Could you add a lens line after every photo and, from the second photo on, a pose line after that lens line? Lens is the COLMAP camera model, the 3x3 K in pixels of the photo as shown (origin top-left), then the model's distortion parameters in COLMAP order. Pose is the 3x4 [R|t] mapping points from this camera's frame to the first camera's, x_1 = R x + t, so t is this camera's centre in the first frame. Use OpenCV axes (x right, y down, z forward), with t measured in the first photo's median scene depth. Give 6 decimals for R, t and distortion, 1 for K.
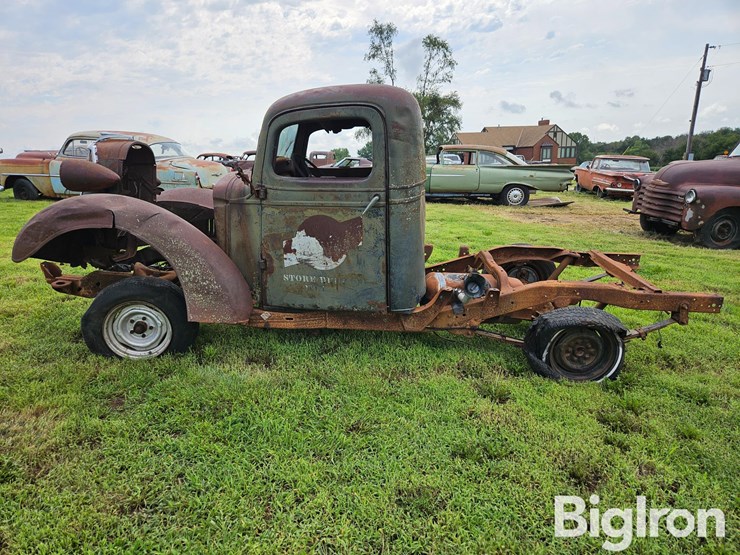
lens RADIAL K [[499.2, 0, 367.0], [0, 499.2, 273.2], [0, 0, 1]] dist [0.073749, -0.058658]
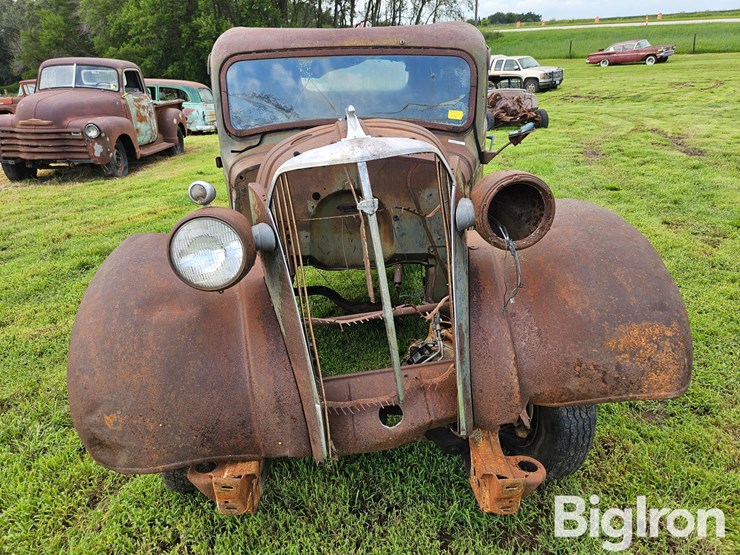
lens RADIAL K [[499.2, 0, 374.0], [0, 499.2, 271.6], [0, 0, 1]] dist [0.073749, -0.058658]
pose [[-0.037402, -0.391387, 0.919466, -0.242707], [0.269920, 0.881952, 0.386398, -0.084977], [-0.962156, 0.262634, 0.072657, 0.276762]]
